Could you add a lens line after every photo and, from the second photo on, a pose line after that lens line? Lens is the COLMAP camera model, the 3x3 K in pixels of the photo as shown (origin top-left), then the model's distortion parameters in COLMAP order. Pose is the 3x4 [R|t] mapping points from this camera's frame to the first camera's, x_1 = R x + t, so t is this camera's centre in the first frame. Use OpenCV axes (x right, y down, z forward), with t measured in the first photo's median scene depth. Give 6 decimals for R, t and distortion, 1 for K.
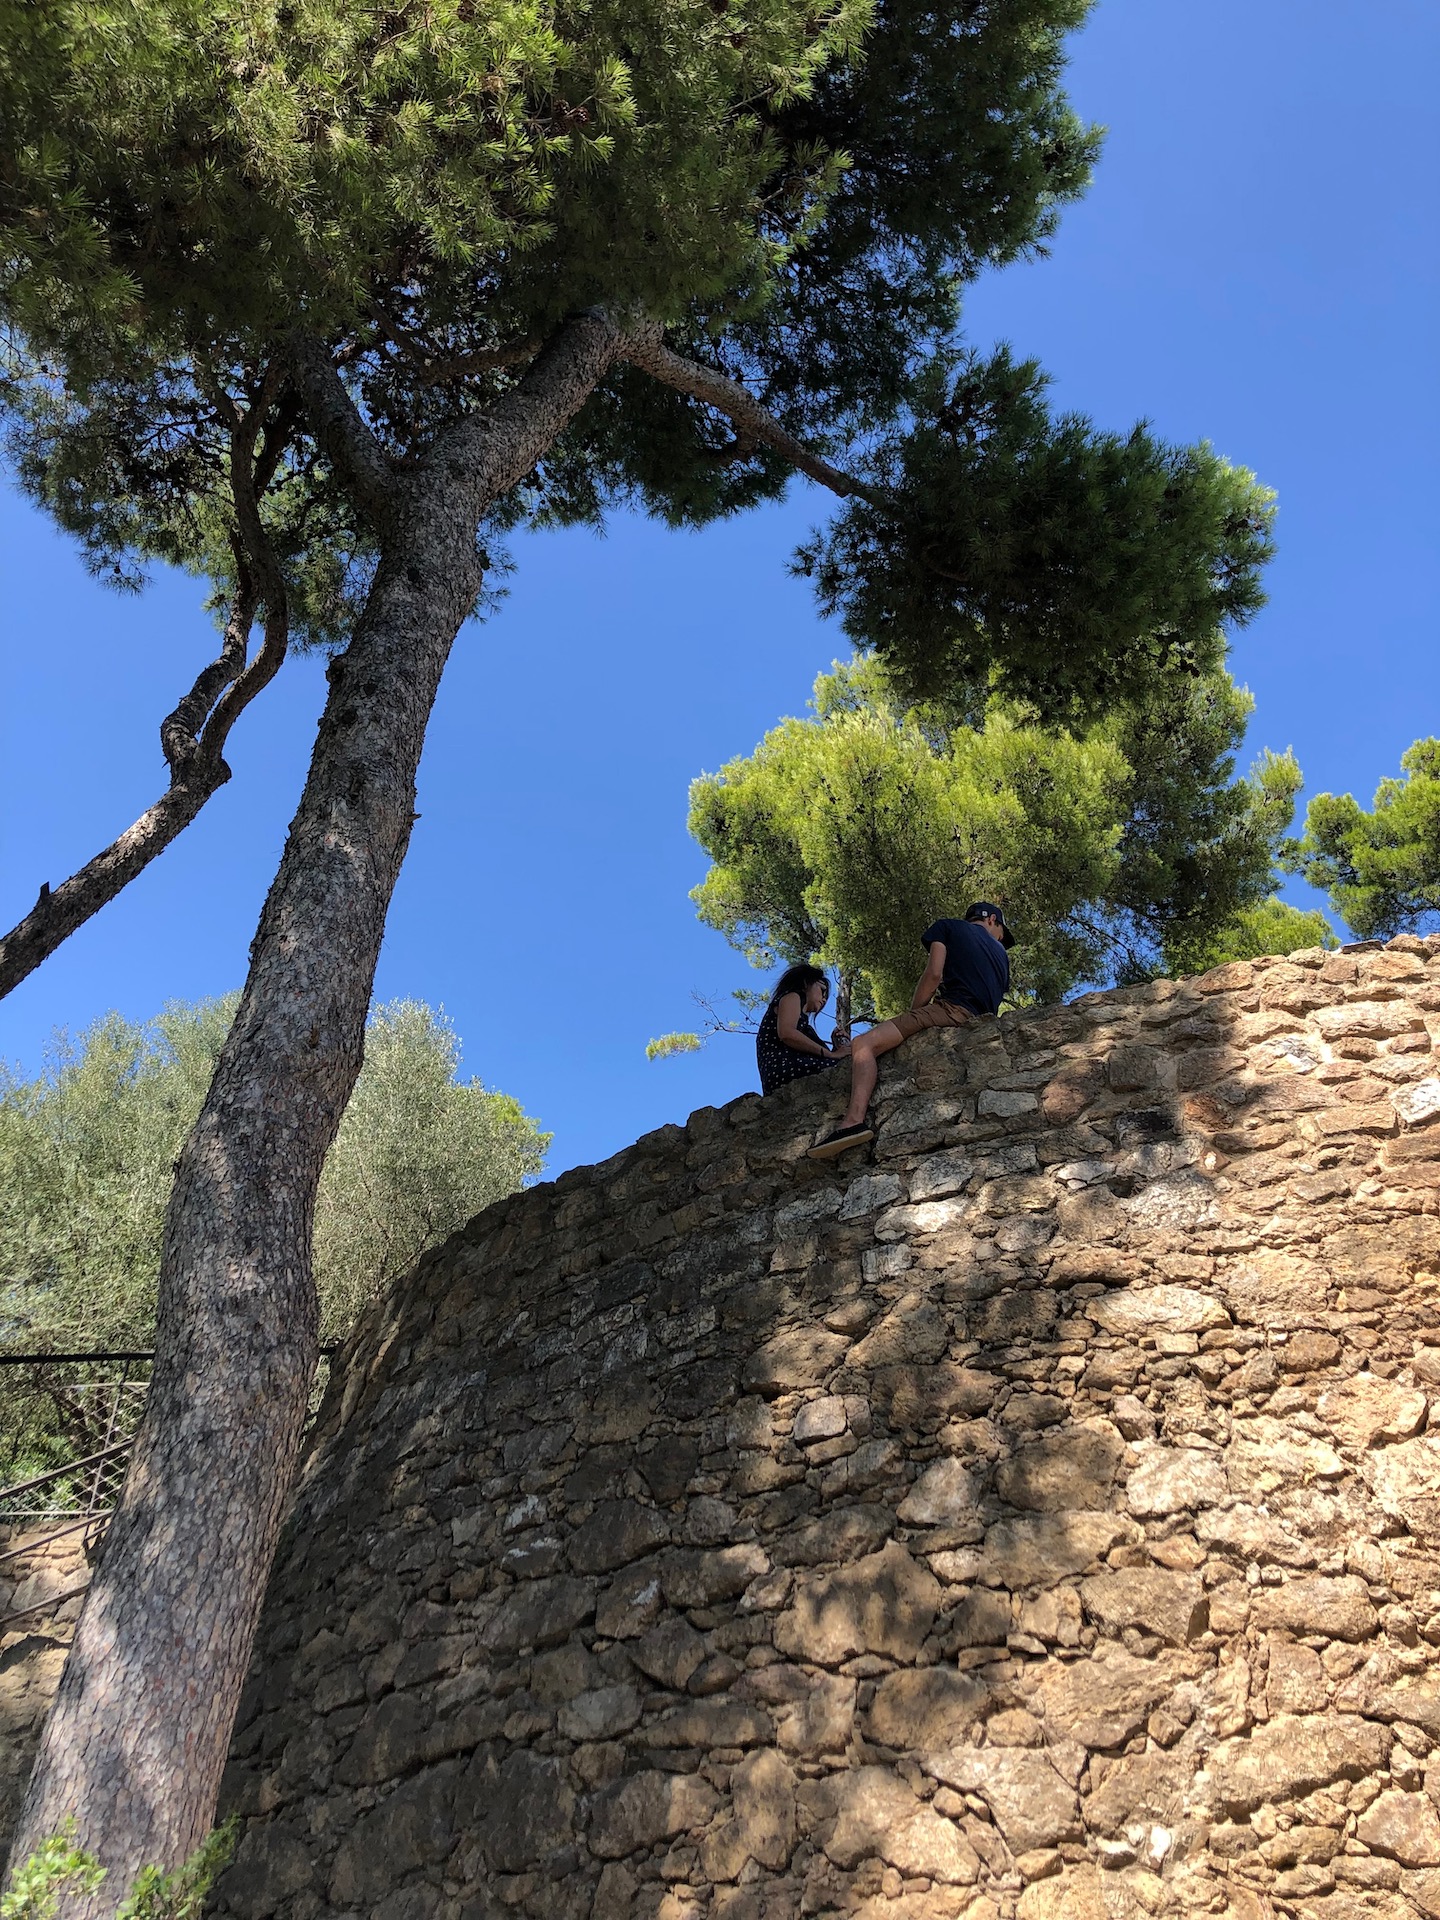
lens RADIAL K [[1533.6, 0, 699.0], [0, 1533.6, 950.4], [0, 0, 1]] dist [0.026778, -0.013730]
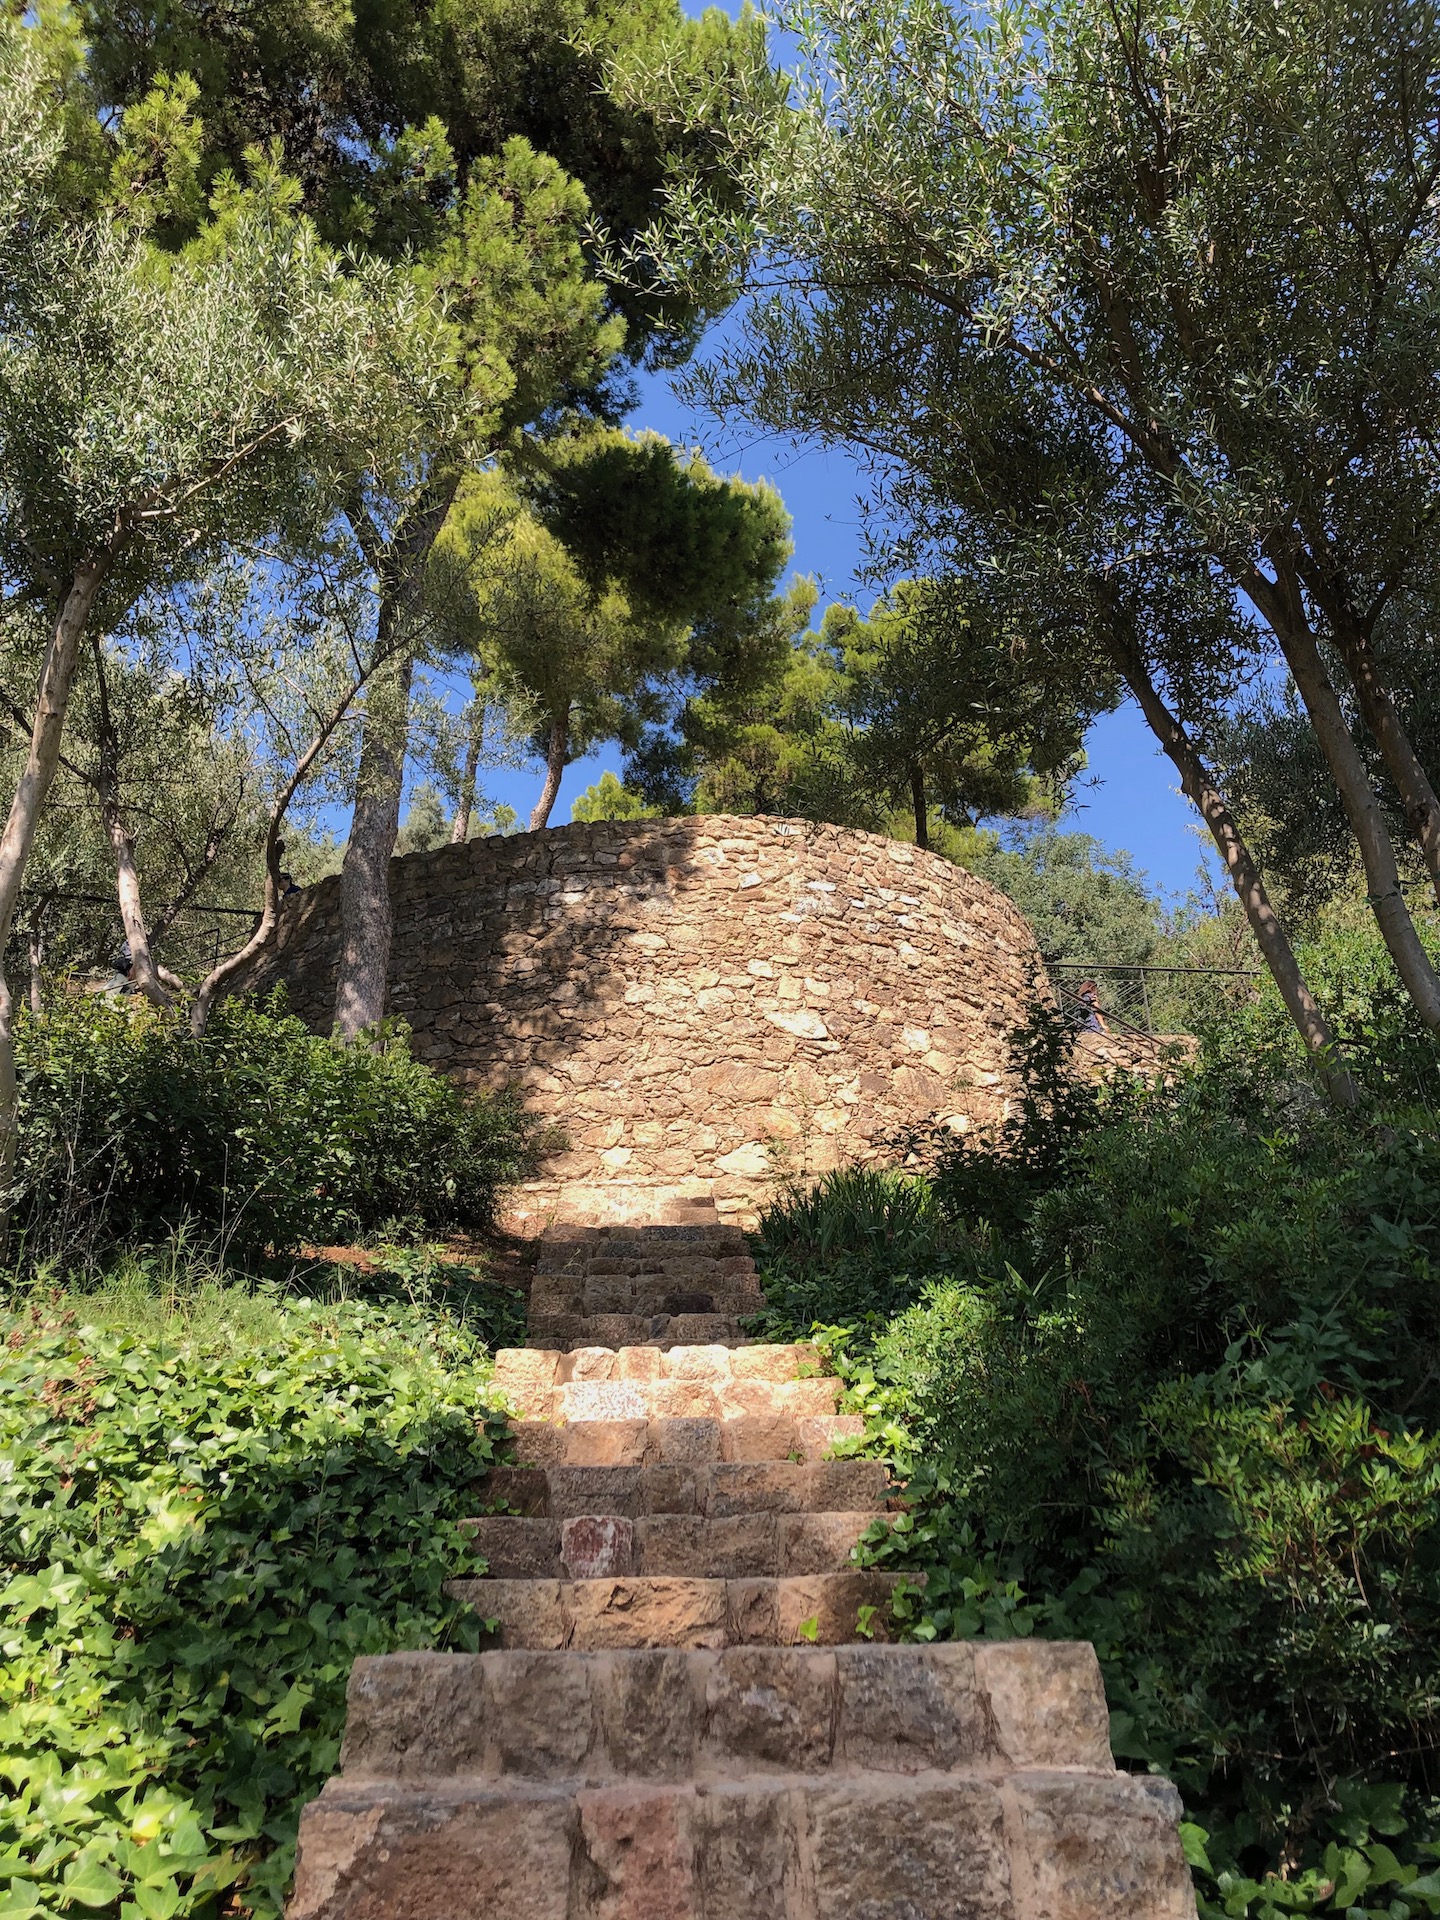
lens RADIAL K [[1533.6, 0, 699.0], [0, 1533.6, 950.4], [0, 0, 1]] dist [0.026778, -0.013730]
pose [[0.949964, 0.109387, 0.292581, -0.420618], [-0.179952, 0.957272, 0.226381, -0.394733], [-0.255316, -0.267705, 0.929057, -1.603543]]
